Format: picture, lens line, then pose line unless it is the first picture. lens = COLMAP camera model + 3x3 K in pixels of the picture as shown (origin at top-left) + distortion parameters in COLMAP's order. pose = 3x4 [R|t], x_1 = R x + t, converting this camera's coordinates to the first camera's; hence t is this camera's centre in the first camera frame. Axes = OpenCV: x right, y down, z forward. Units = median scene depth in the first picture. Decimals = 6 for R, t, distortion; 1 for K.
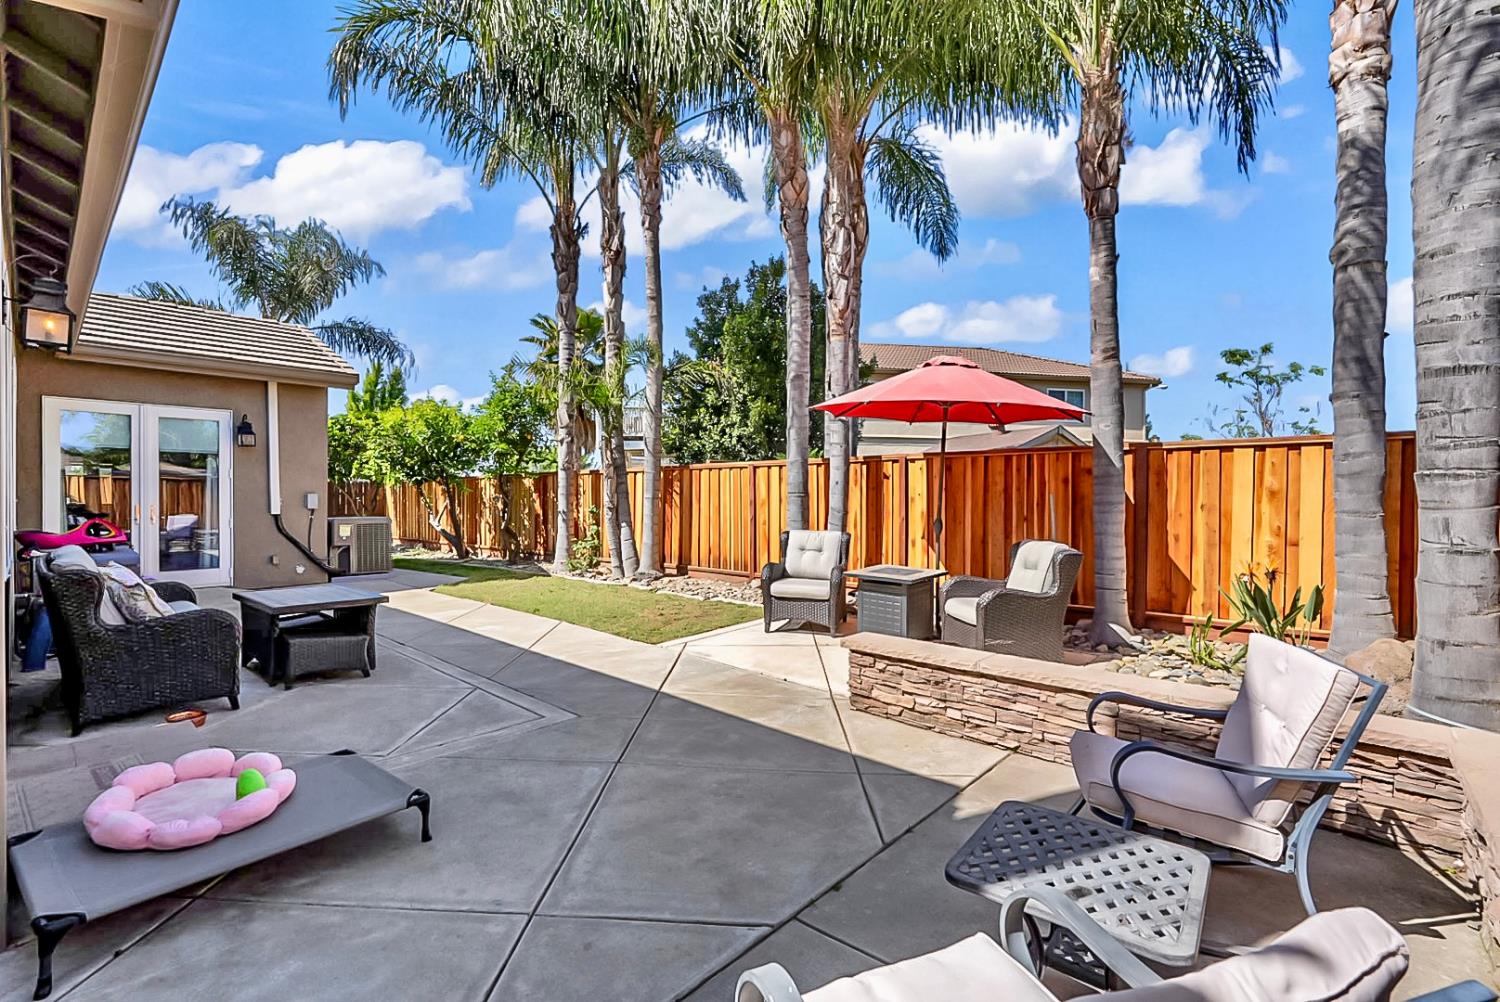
lens RADIAL K [[667.6, 0, 746.1], [0, 667.6, 500.0], [0, 0, 1]] dist [-0.001551, 0.000831]
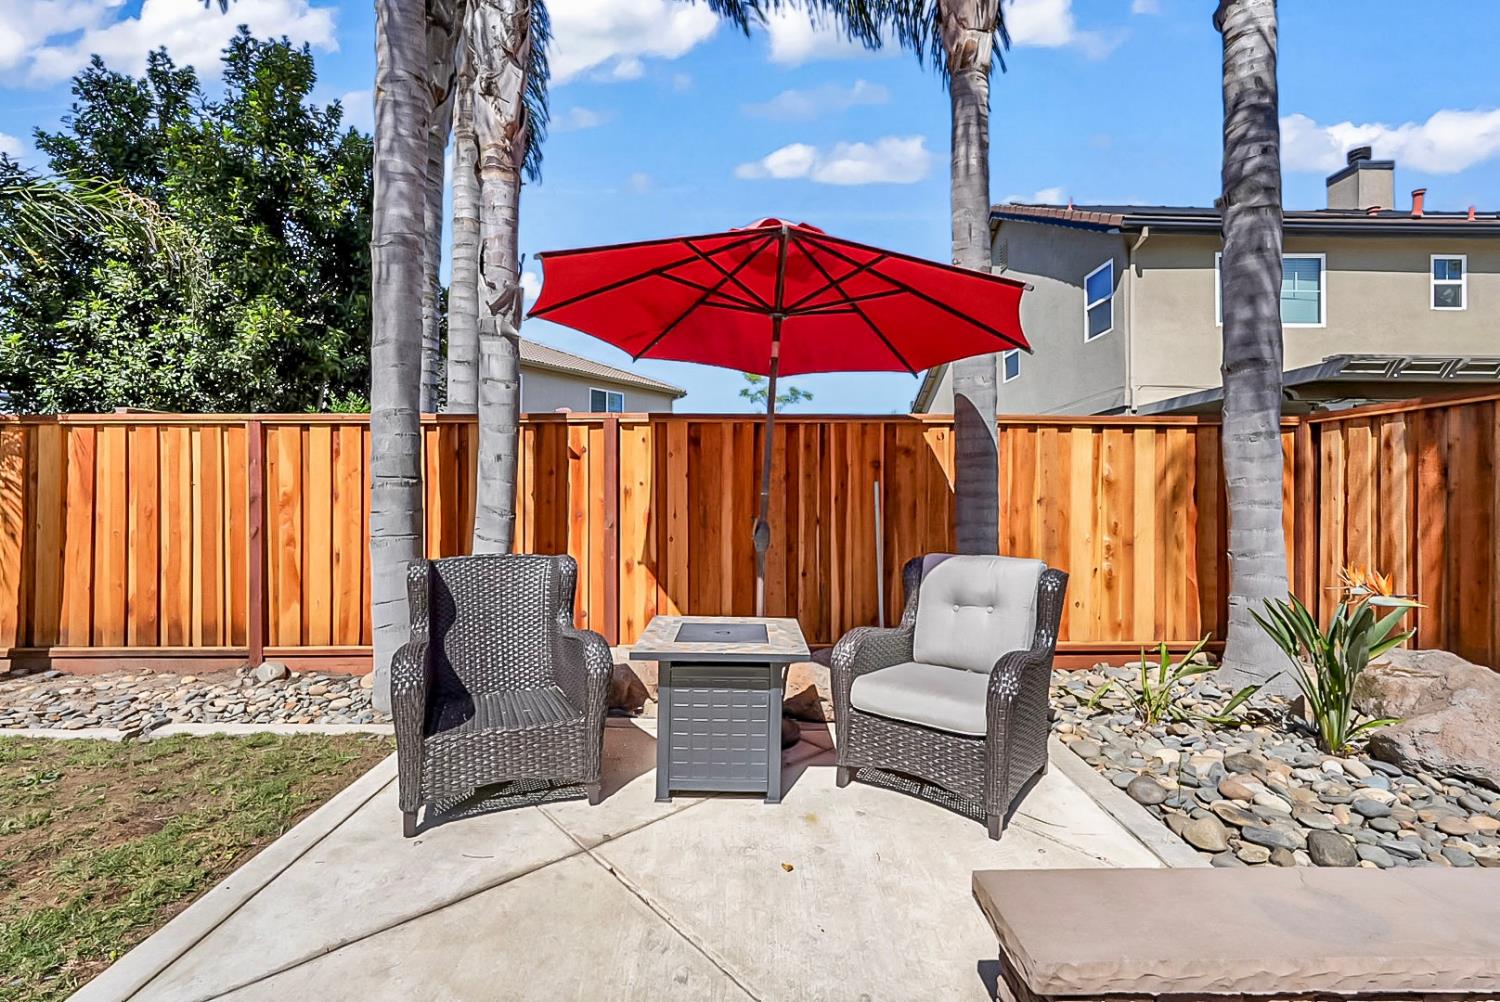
lens RADIAL K [[667.6, 0, 766.0], [0, 667.6, 501.0], [0, 0, 1]] dist [-0.001551, 0.000831]
pose [[0.724003, 0.003066, 0.689790, -0.062003], [0.003743, 0.999958, -0.008374, 0.011031], [-0.689787, 0.008645, 0.723961, 0.442692]]
